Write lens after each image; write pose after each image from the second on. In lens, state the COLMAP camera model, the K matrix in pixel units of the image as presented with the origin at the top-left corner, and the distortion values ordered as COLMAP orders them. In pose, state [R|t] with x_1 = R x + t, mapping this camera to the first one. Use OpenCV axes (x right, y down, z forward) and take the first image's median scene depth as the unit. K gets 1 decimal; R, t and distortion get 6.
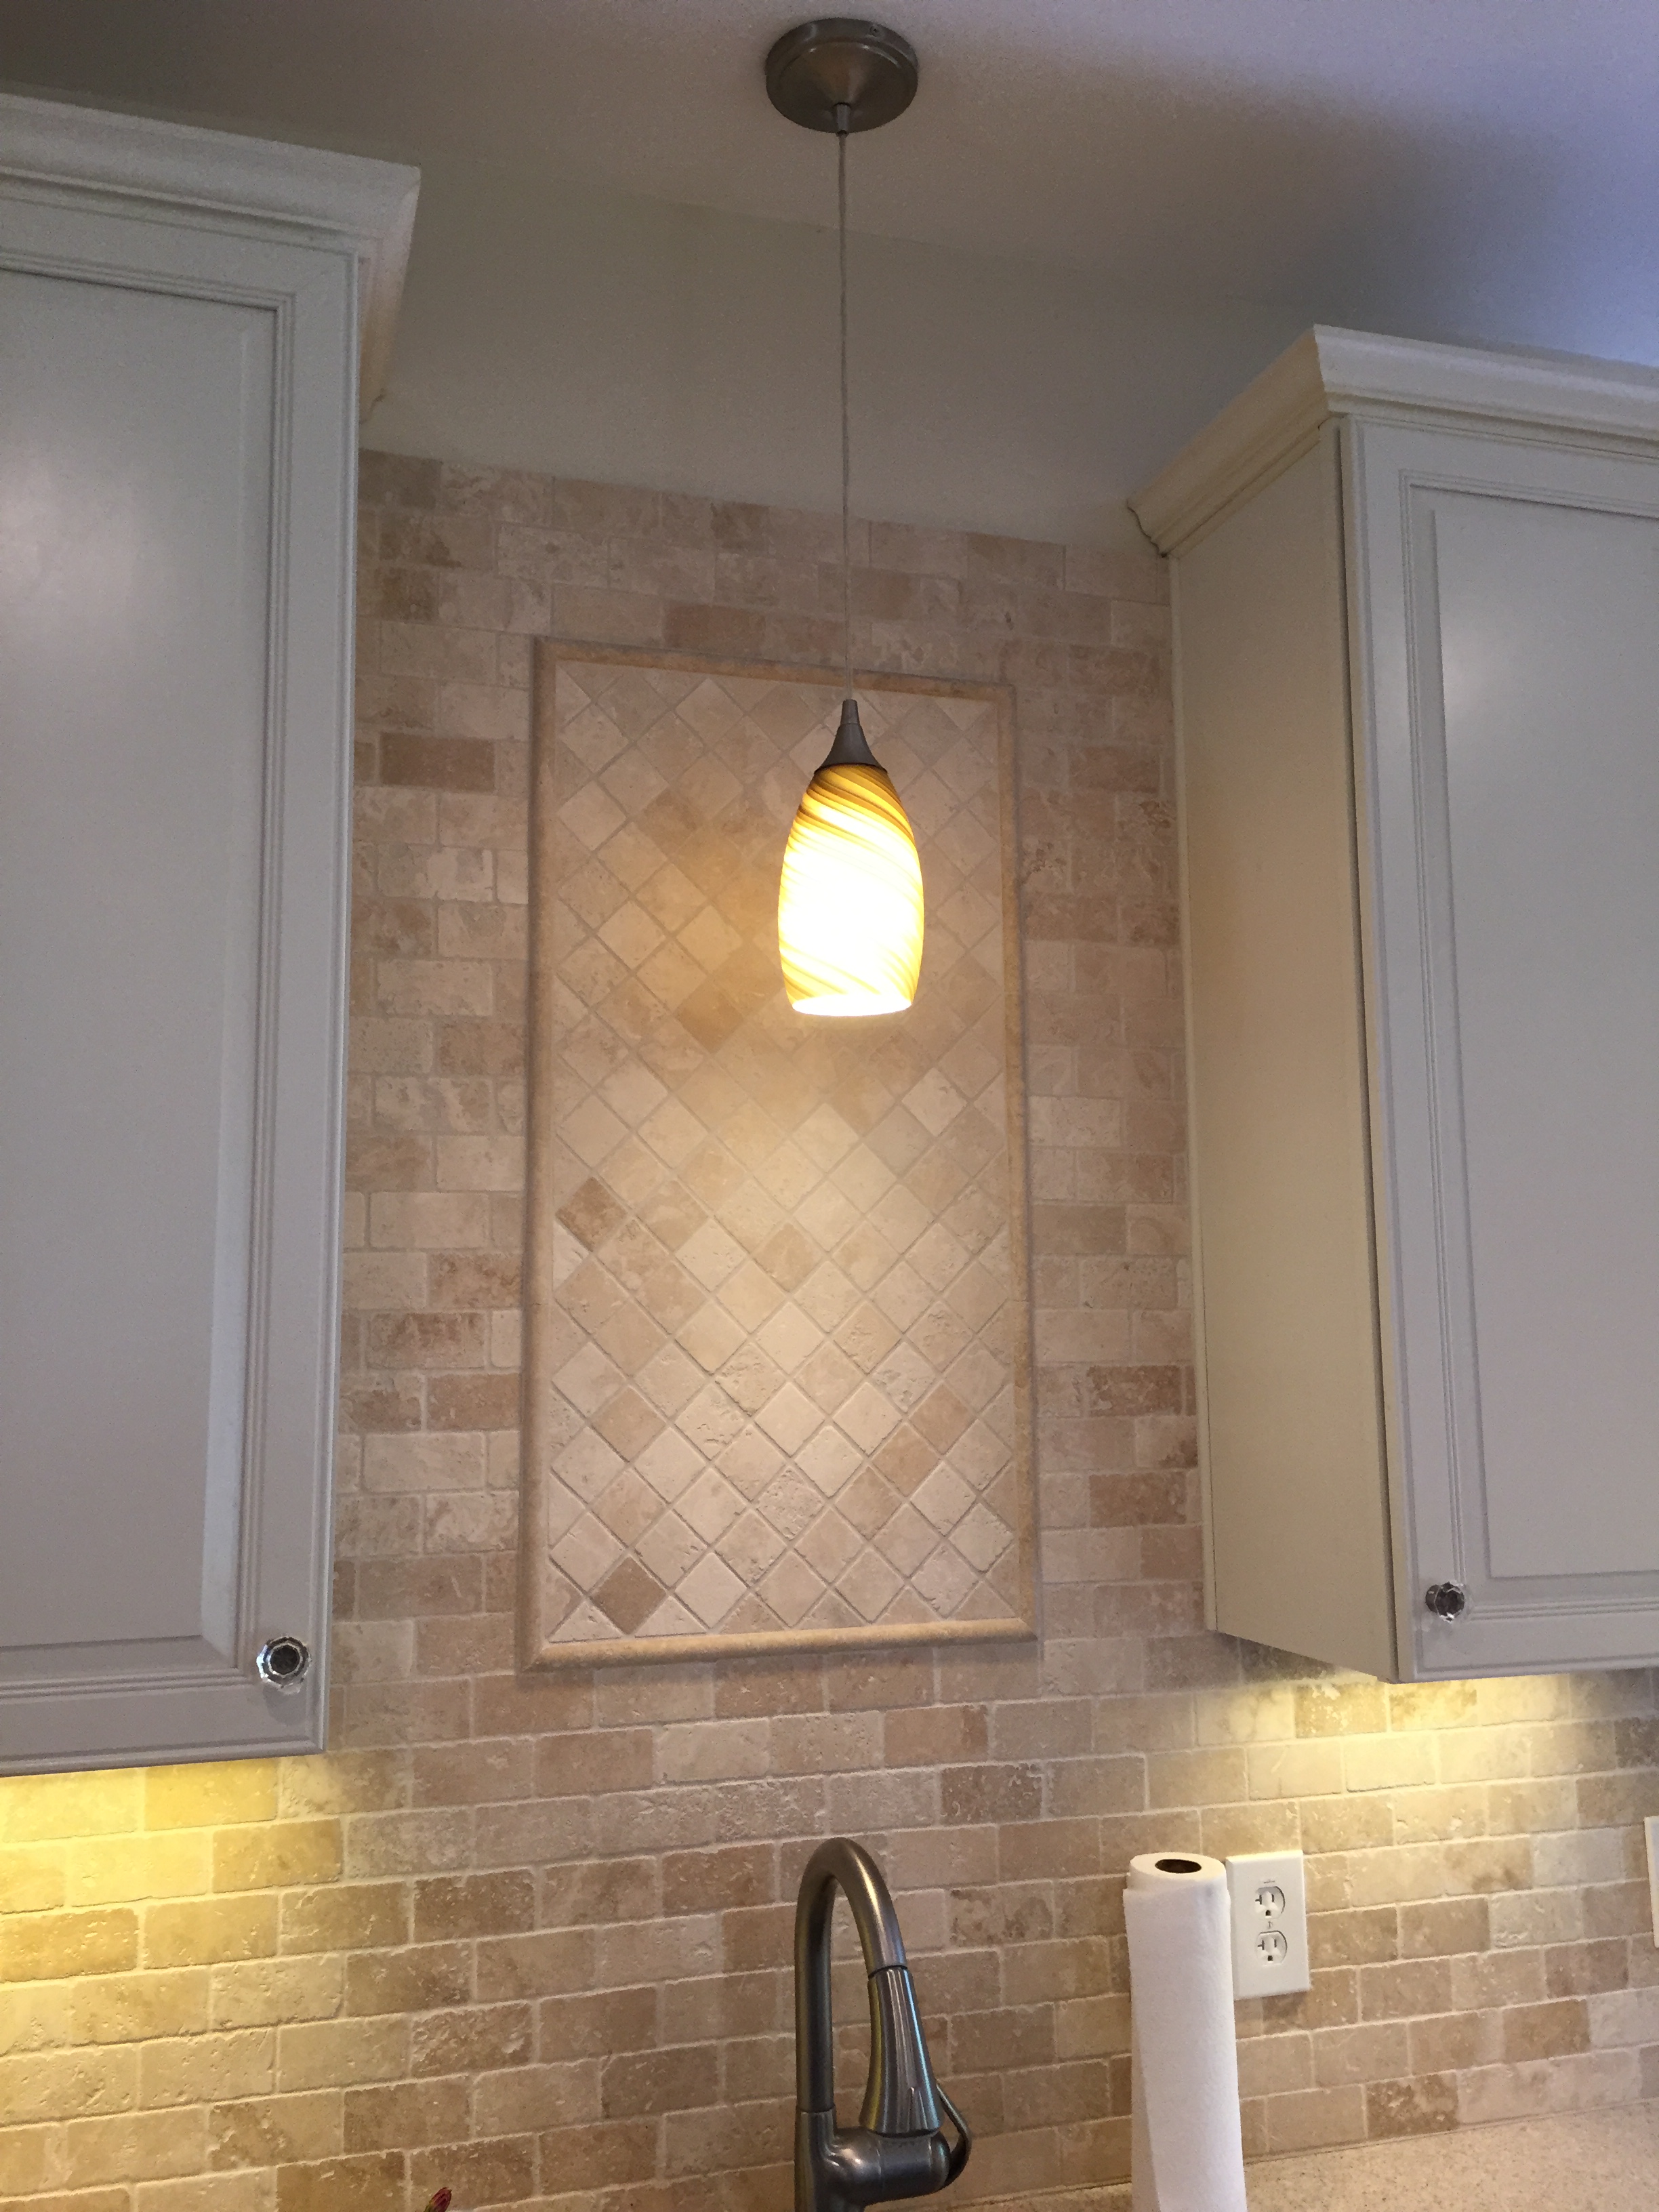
lens RADIAL K [[1897.2, 0, 828.2], [0, 1897.2, 1103.6], [0, 0, 1]] dist [0.072330, -0.098053]
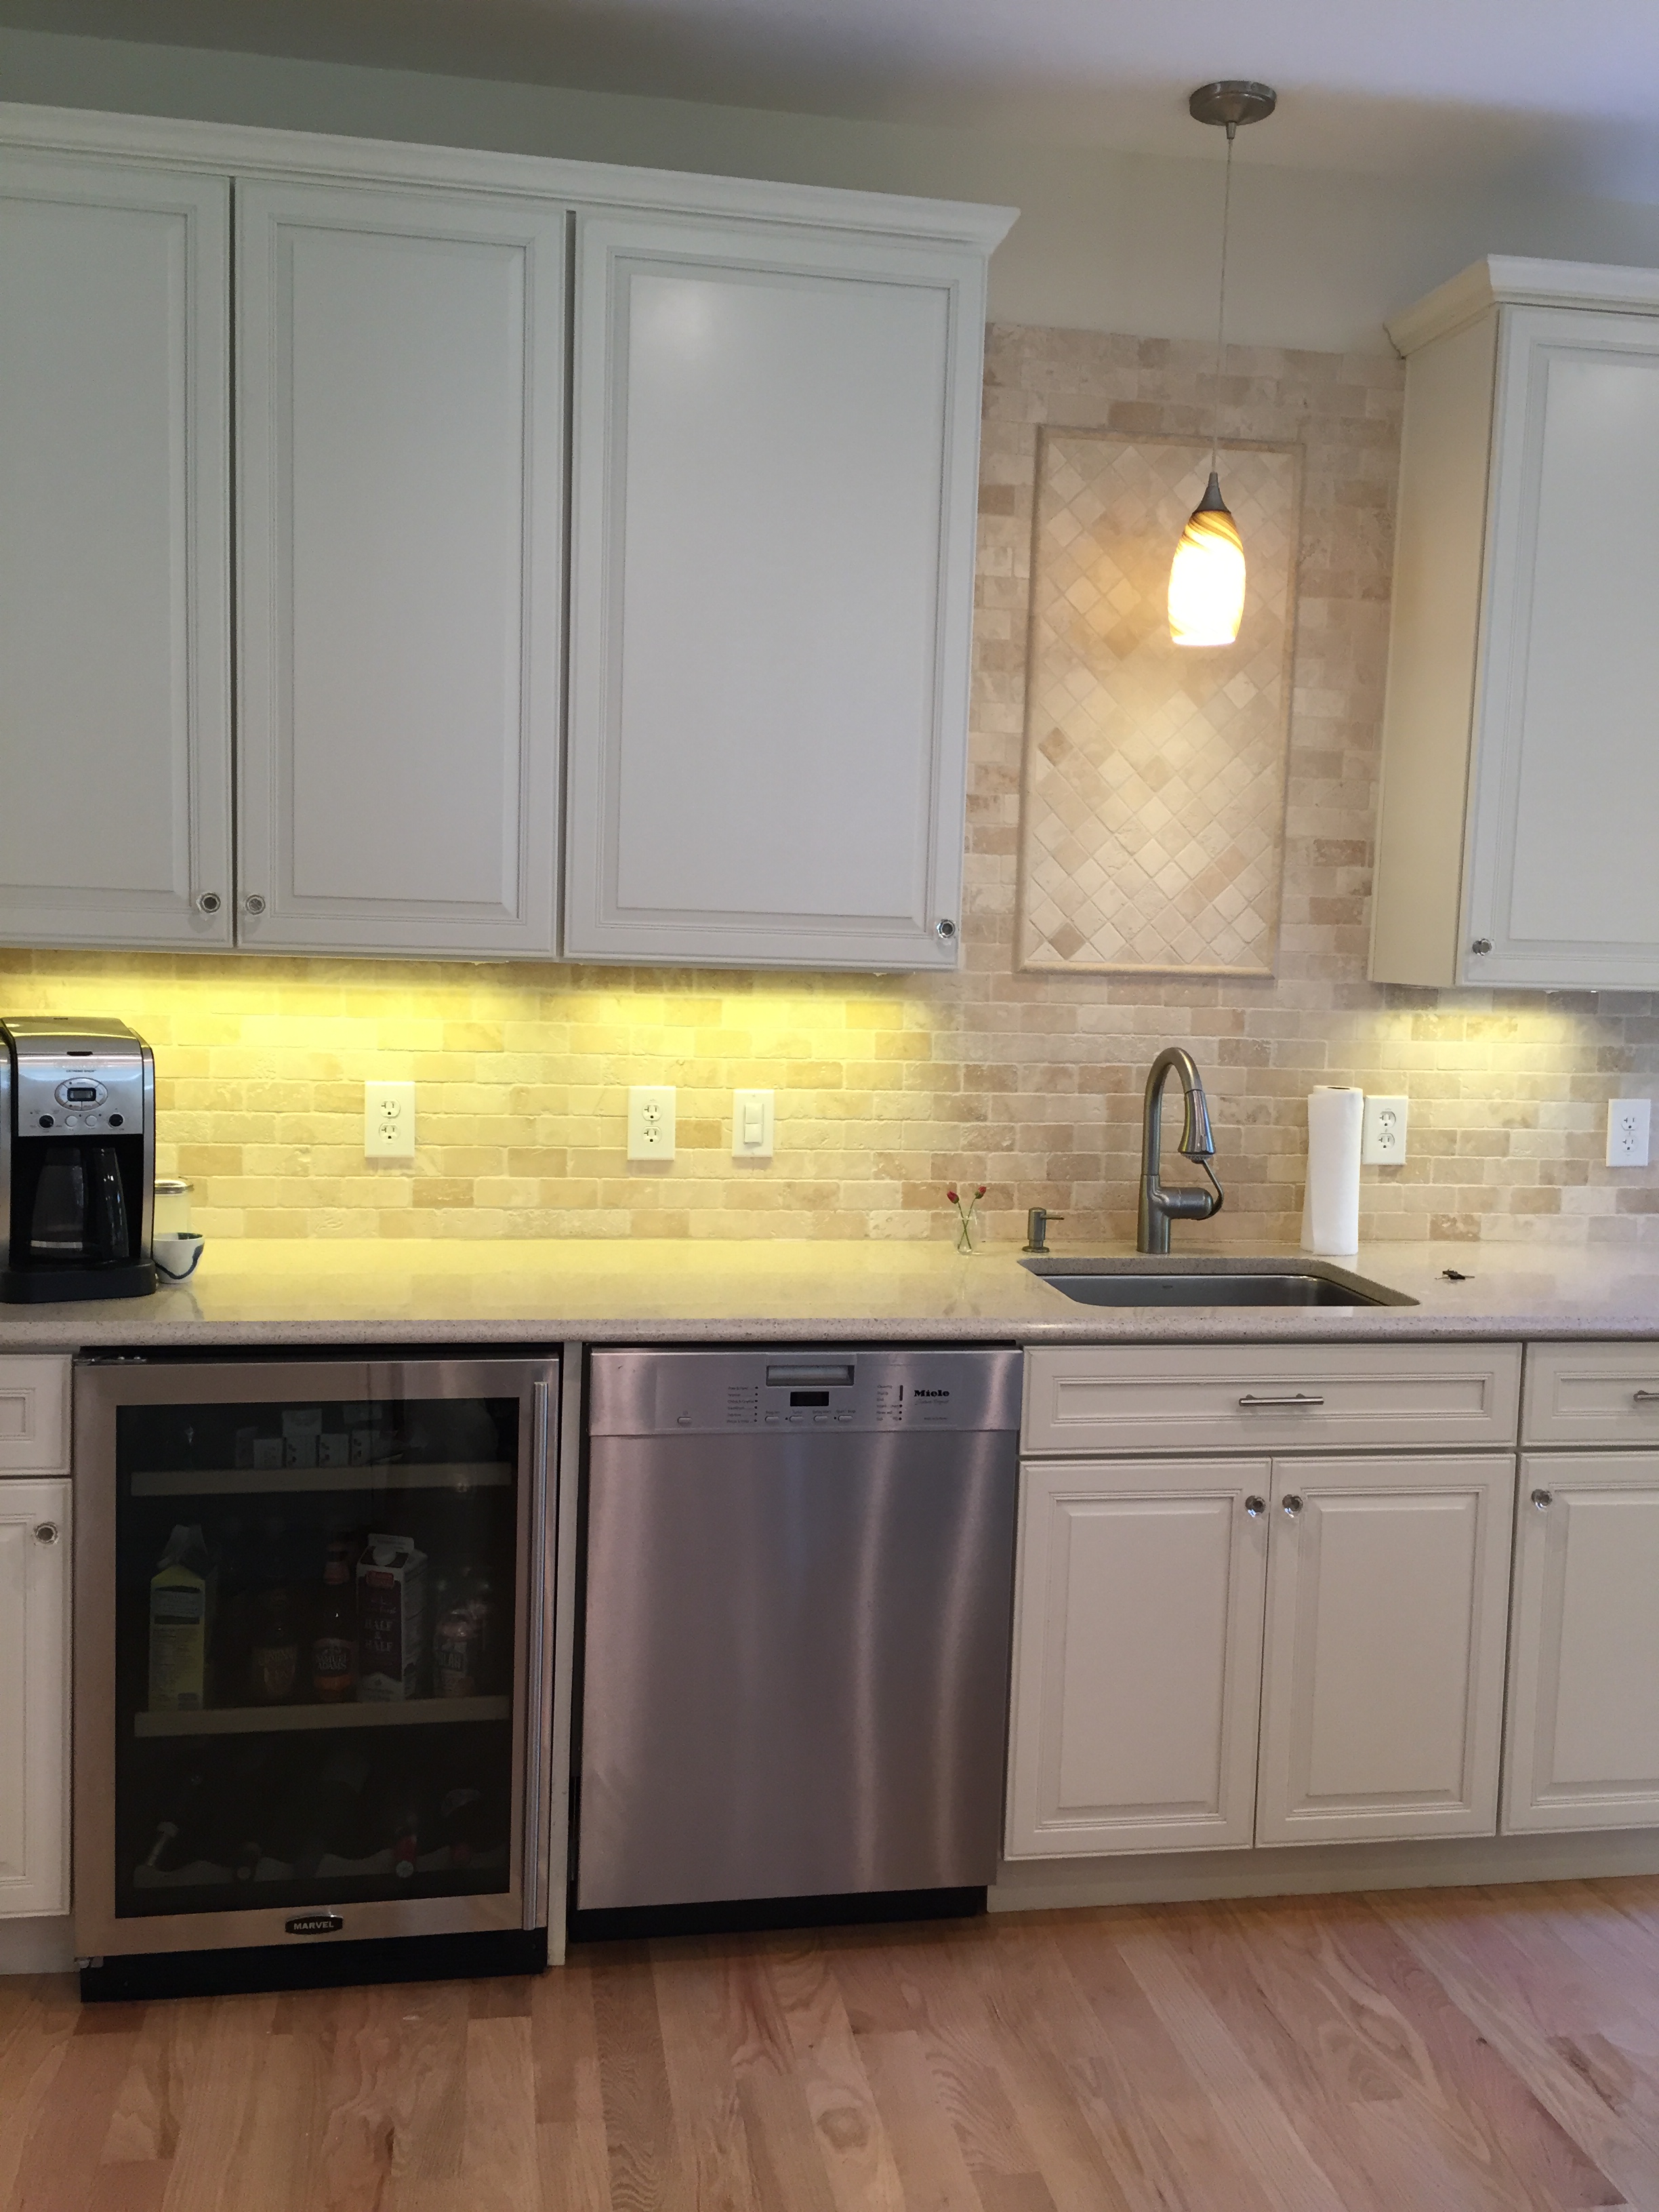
lens RADIAL K [[1897.2, 0, 830.8], [0, 1897.2, 1101.4], [0, 0, 1]] dist [0.072330, -0.098053]
pose [[0.990630, 0.052503, -0.126079, -0.086313], [-0.023356, 0.974681, 0.222375, -0.014801], [0.134563, -0.217347, 0.966775, -0.956372]]
